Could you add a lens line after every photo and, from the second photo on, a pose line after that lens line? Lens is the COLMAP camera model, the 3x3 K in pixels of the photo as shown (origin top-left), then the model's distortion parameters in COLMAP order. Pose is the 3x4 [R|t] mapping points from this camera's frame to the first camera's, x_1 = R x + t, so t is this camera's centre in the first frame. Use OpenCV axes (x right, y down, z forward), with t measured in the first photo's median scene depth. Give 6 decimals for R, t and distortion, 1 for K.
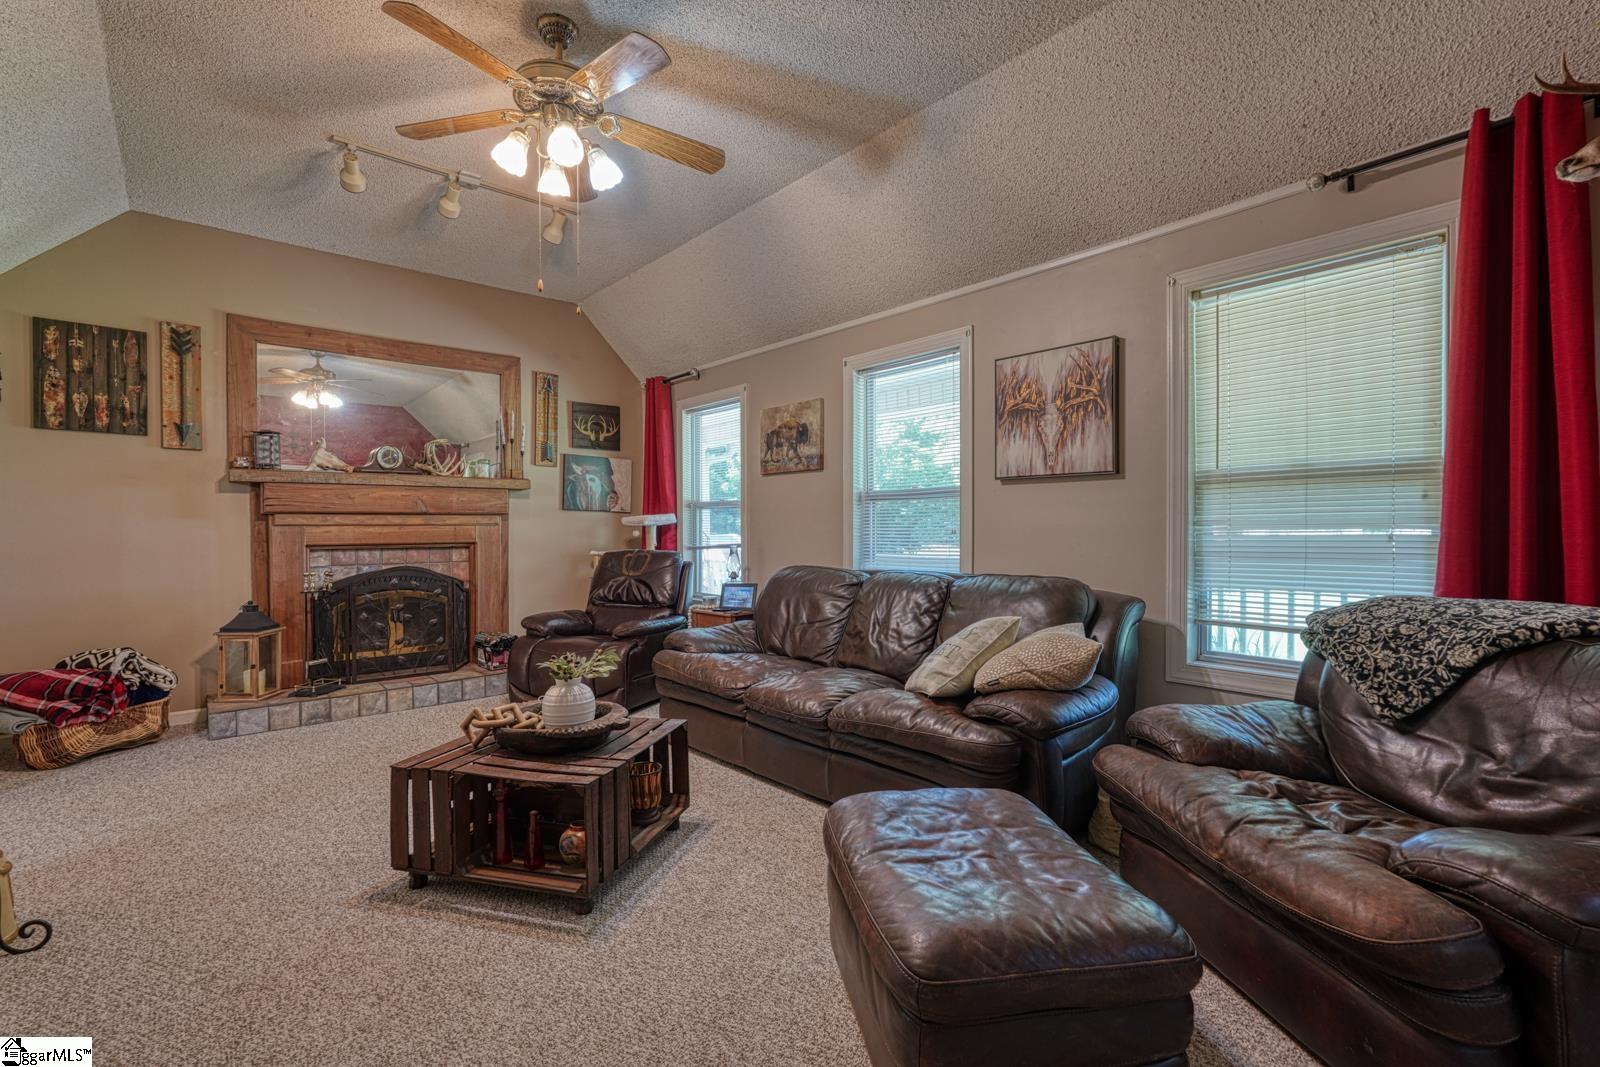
lens RADIAL K [[706.9, 0, 800.0], [0, 706.9, 533.5], [0, 0, 1]] dist [-0.025399, 0.008030]
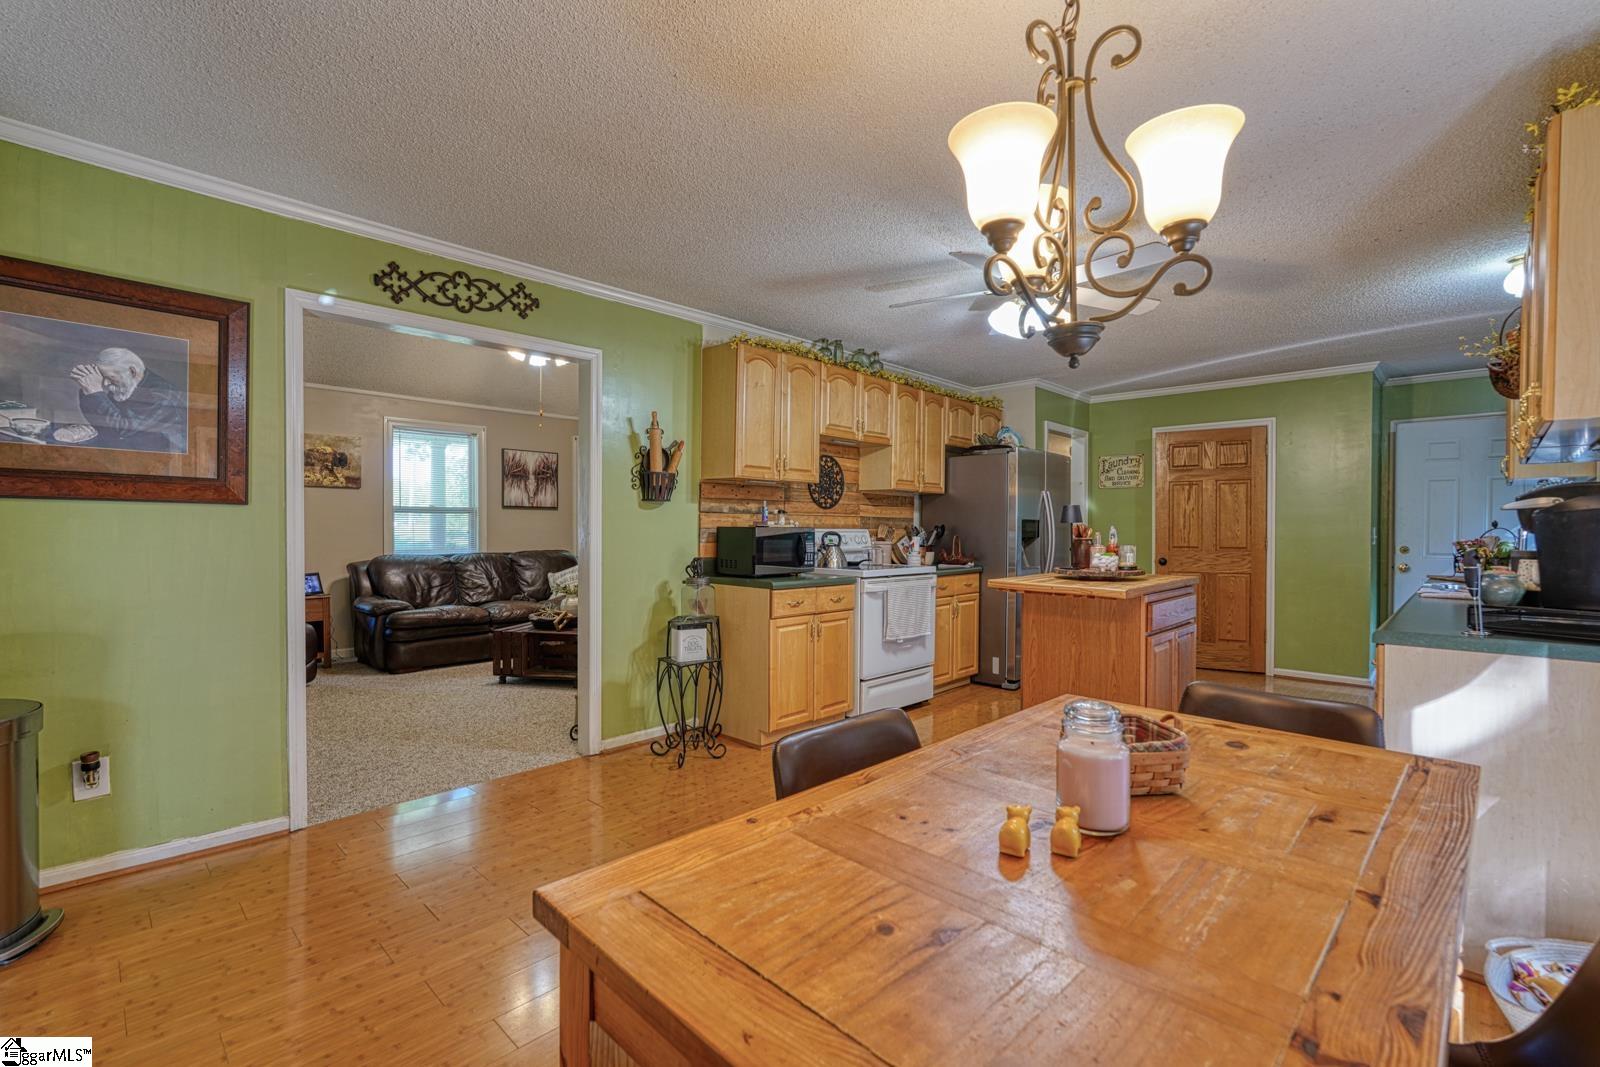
lens RADIAL K [[706.9, 0, 800.0], [0, 706.9, 533.5], [0, 0, 1]] dist [-0.025399, 0.008030]
pose [[-0.048174, -0.005032, 0.998826, -1.826440], [0.002044, 0.999985, 0.005137, -0.005378], [-0.998837, 0.002289, -0.048163, 0.226302]]
